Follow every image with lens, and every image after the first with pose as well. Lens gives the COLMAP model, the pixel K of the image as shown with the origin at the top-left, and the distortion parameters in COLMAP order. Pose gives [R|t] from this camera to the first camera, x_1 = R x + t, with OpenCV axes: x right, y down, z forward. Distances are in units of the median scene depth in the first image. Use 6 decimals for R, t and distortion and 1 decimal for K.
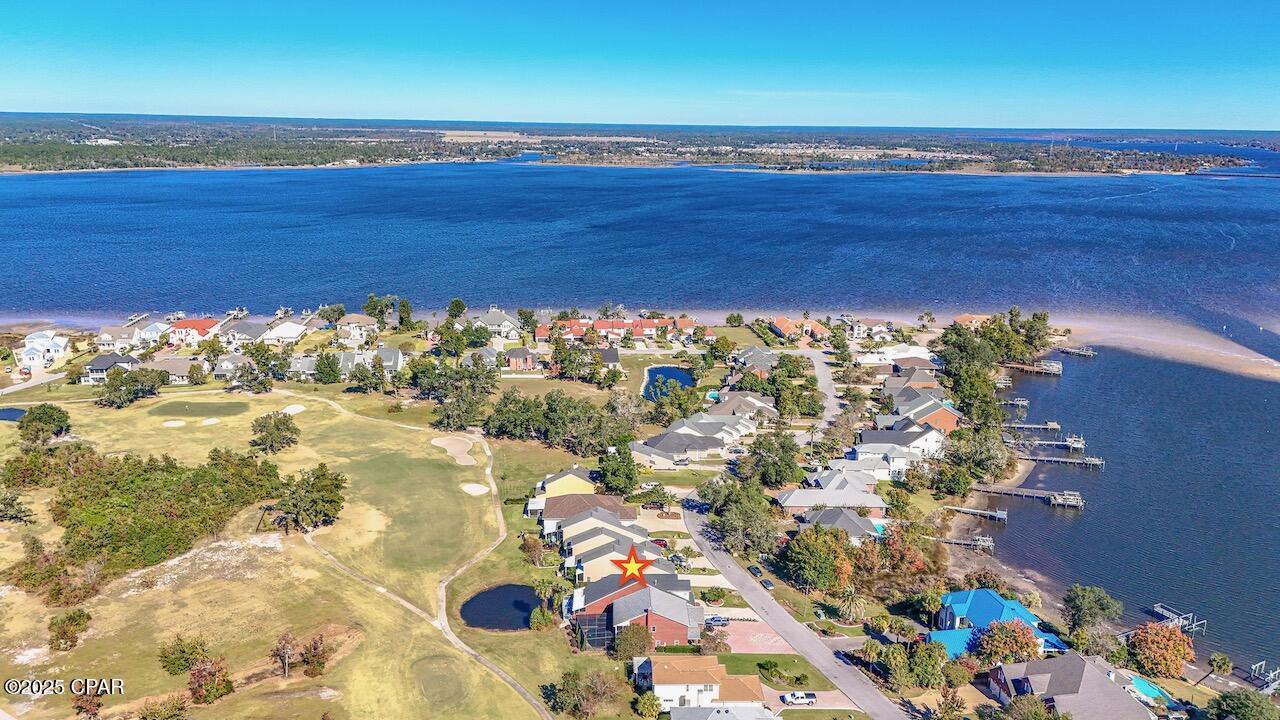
lens RADIAL K [[933.2, 0, 640.0], [0, 933.2, 360.0], [0, 0, 1]] dist [0.093041, -0.101896]
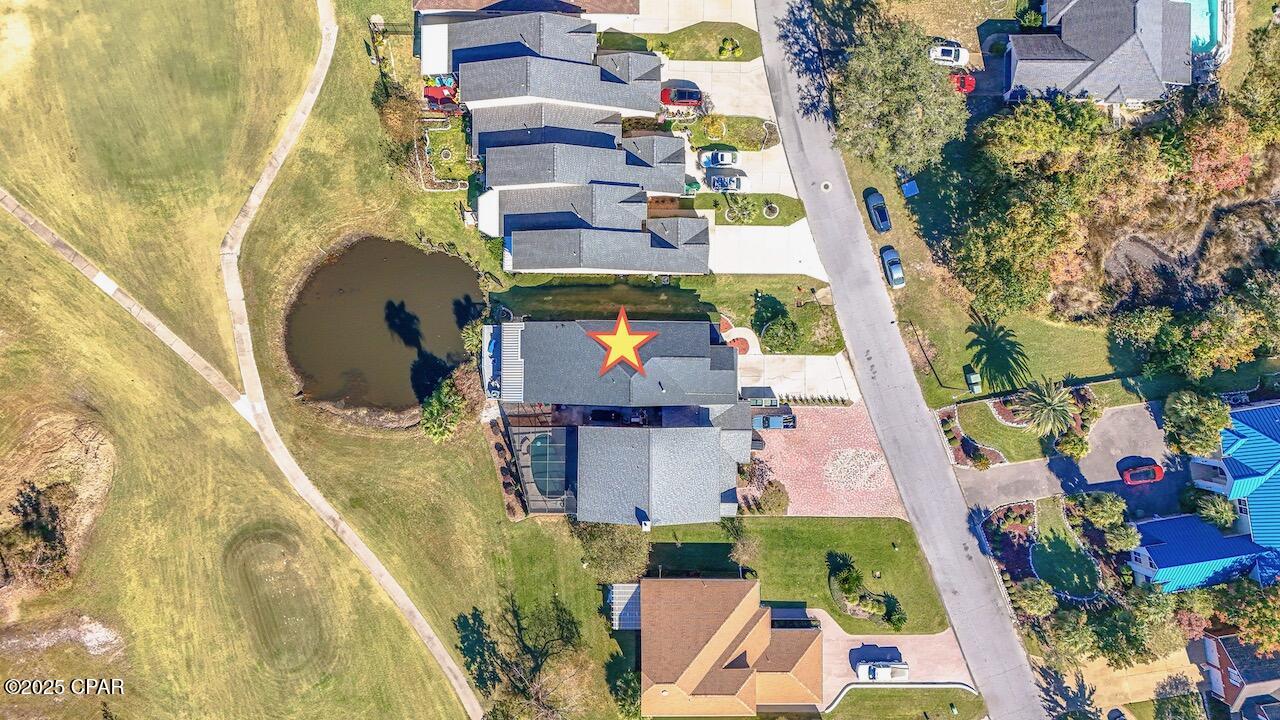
lens RADIAL K [[933.2, 0, 640.0], [0, 933.2, 360.0], [0, 0, 1]] dist [0.093041, -0.101896]
pose [[0.999114, 0.036538, 0.020897, -0.006962], [-0.029539, 0.254961, 0.966500, -0.244557], [0.029986, -0.966261, 0.255814, 0.895490]]
